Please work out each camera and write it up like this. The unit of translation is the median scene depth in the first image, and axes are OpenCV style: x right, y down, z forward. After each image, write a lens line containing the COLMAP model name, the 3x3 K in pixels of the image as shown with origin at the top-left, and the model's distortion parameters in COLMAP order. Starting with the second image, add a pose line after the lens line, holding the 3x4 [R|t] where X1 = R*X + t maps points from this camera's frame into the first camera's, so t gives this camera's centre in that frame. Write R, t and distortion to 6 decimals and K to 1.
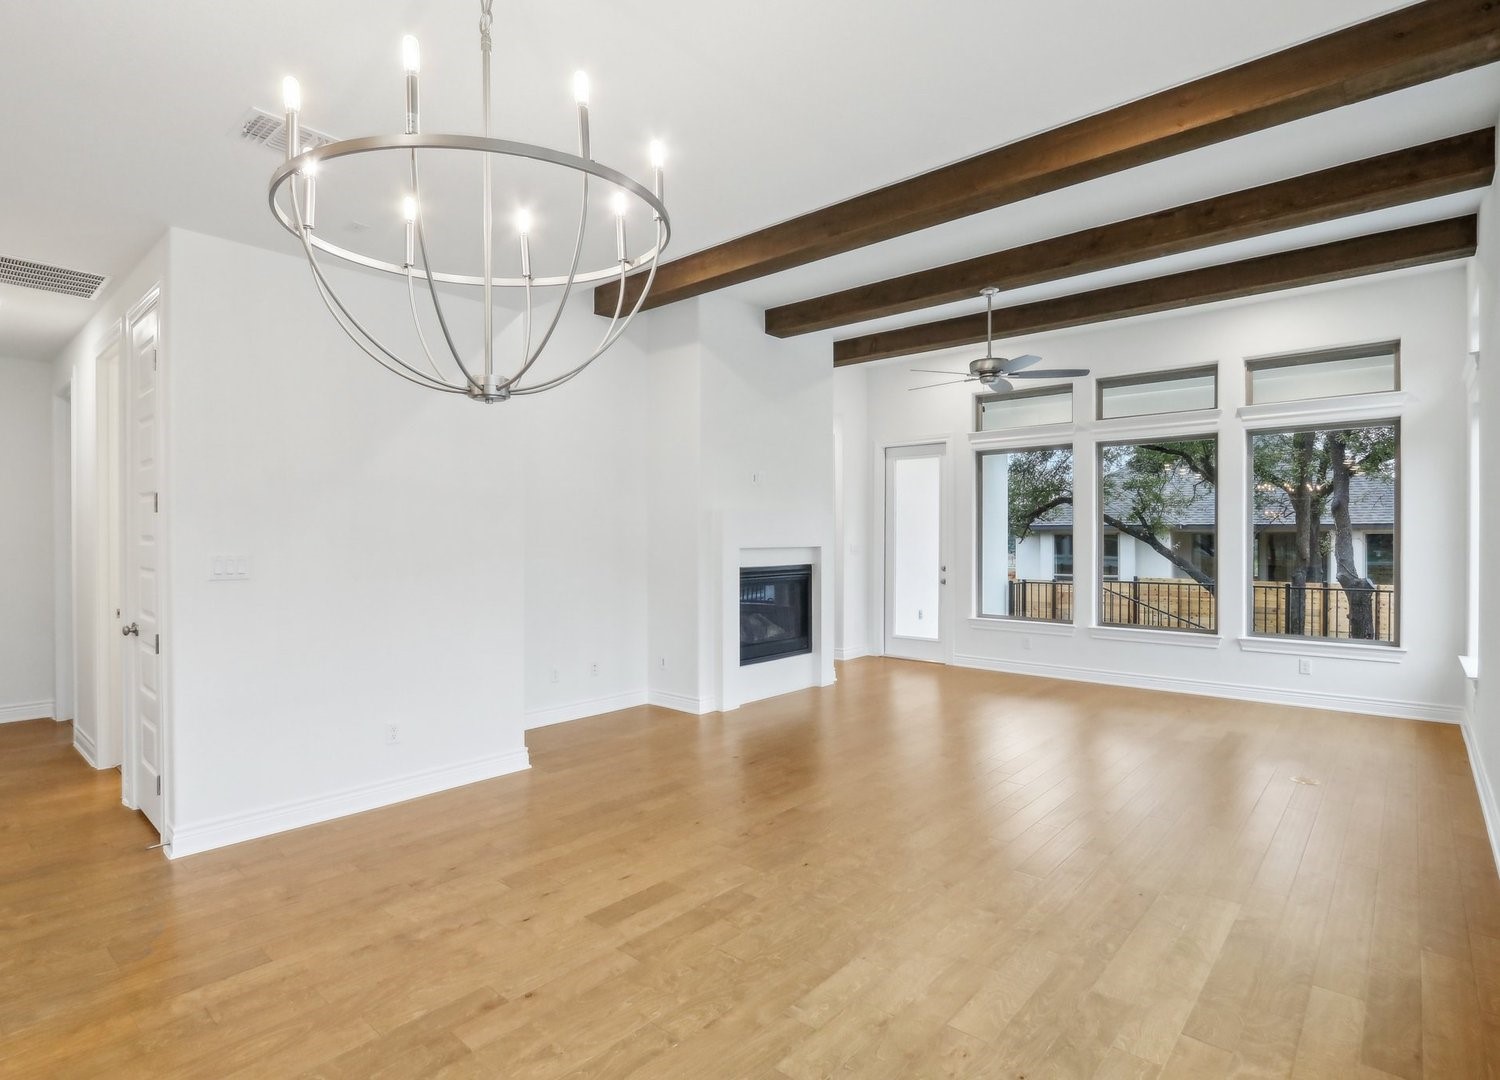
lens RADIAL K [[764.8, 0, 724.8], [0, 764.8, 539.7], [0, 0, 1]] dist [0.000730, 0.001536]
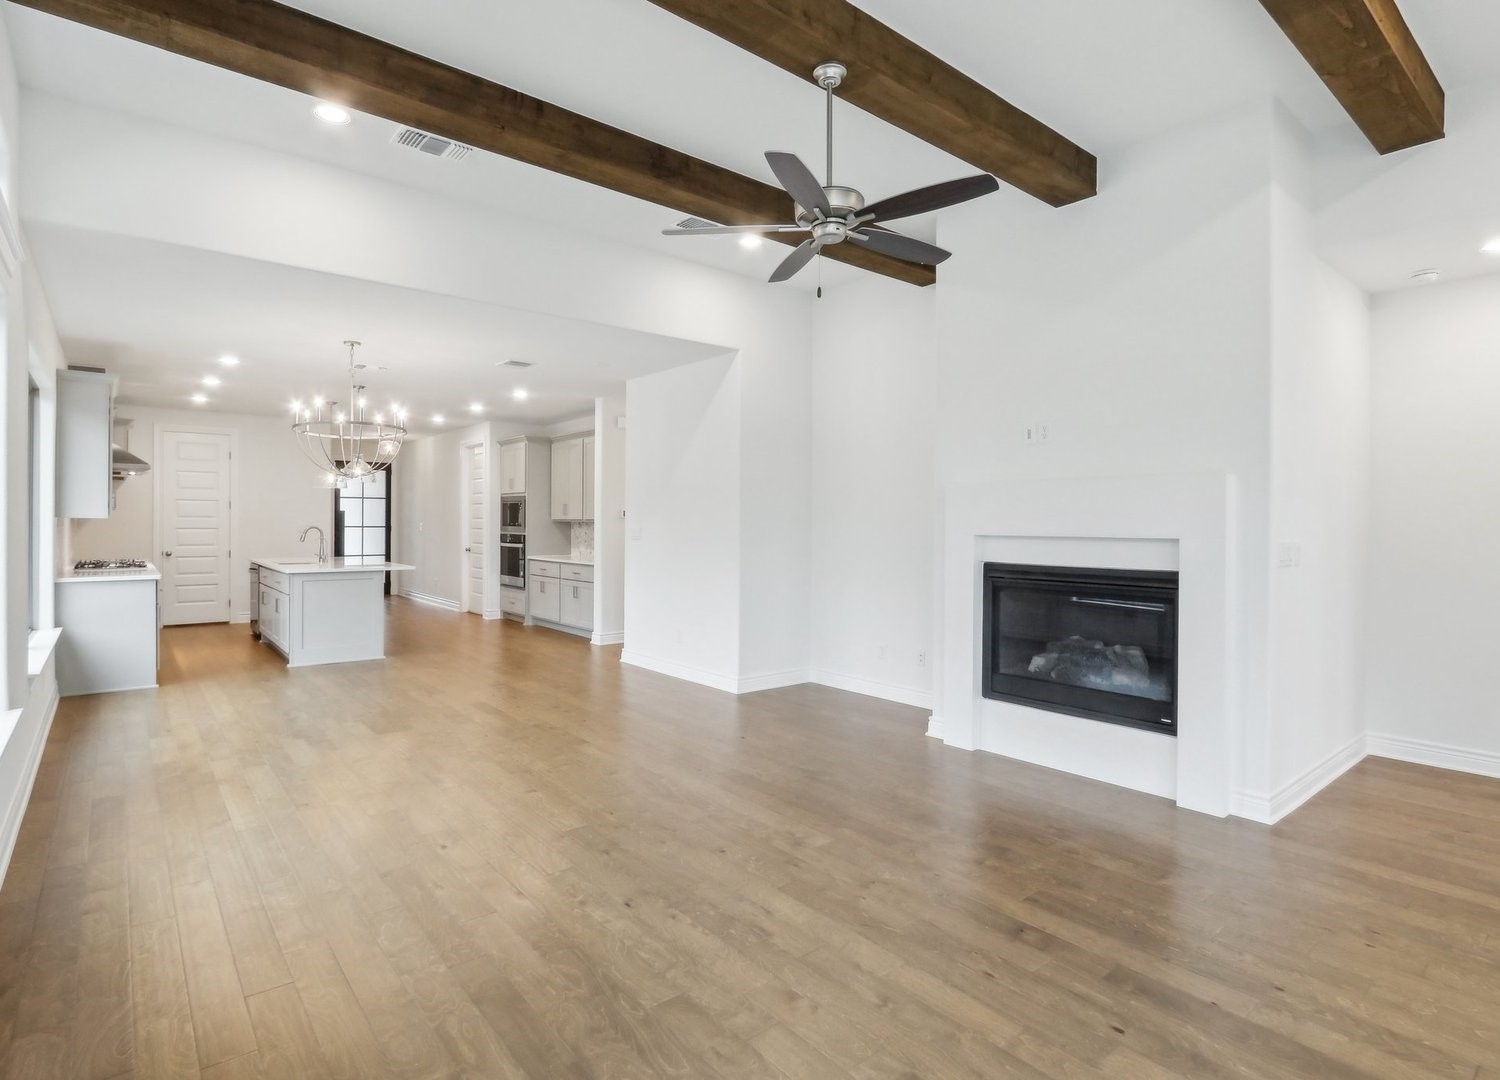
lens RADIAL K [[764.8, 0, 724.8], [0, 764.8, 539.7], [0, 0, 1]] dist [0.000730, 0.001536]
pose [[-0.163501, 0.019180, -0.986357, 0.683685], [-0.010287, 0.999723, 0.021145, 0.002151], [0.986490, 0.013604, -0.163259, 0.774837]]
